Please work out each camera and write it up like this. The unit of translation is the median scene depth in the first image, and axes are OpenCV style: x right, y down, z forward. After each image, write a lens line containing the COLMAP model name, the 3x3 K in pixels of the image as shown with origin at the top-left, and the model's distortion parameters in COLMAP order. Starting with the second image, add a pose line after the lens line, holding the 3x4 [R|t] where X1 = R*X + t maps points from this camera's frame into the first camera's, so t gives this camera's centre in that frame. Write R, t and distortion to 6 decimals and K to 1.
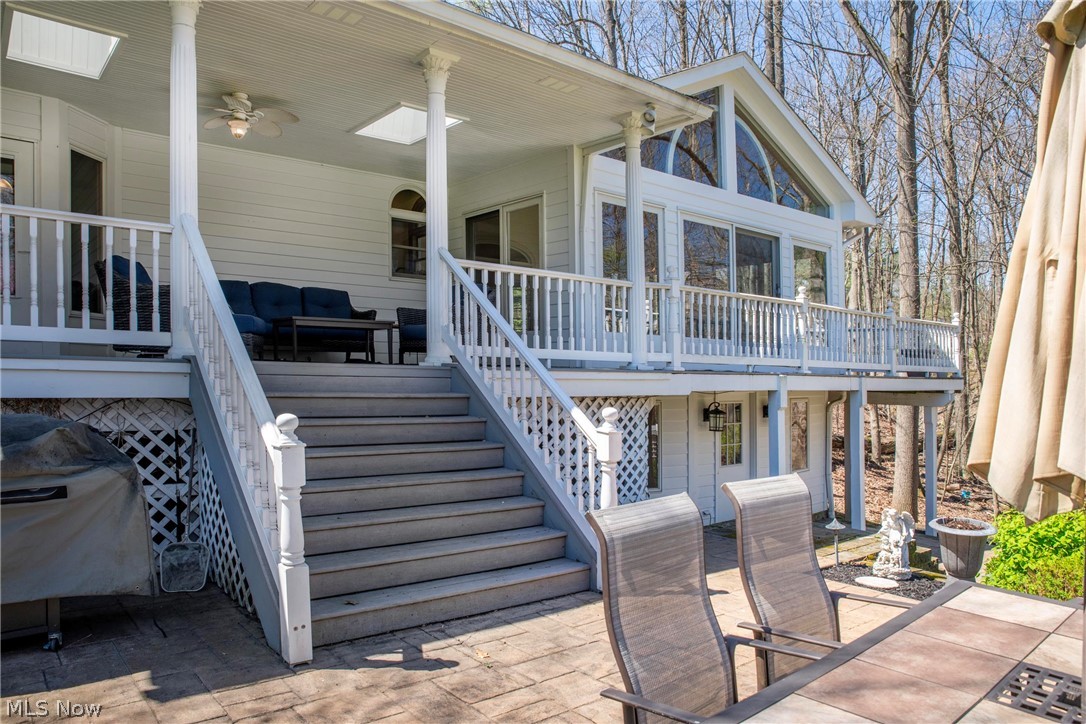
lens RADIAL K [[993.8, 0, 543.0], [0, 993.8, 362.0], [0, 0, 1]] dist [-0.056092, -0.001282]
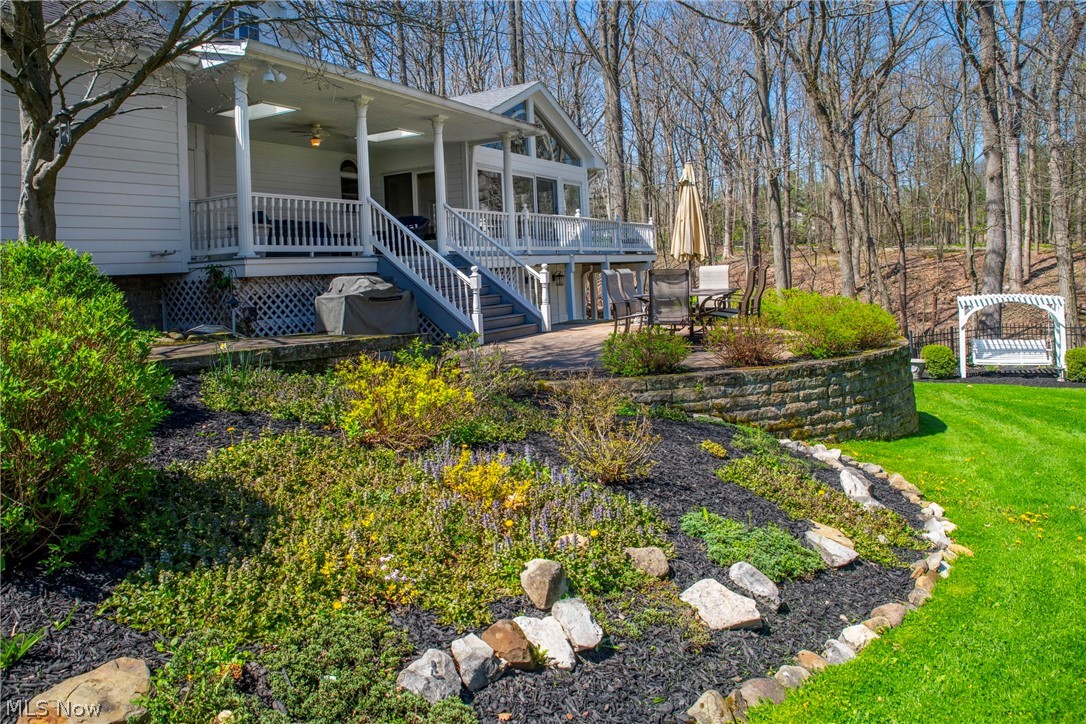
lens RADIAL K [[744.7, 0, 543.0], [0, 744.7, 362.0], [0, 0, 1]] dist [-0.002003, 0.000167]
pose [[0.963484, -0.093213, 0.251017, -0.178185], [0.058582, 0.988121, 0.142076, 0.008054], [-0.261278, -0.122183, 0.957499, -0.378210]]
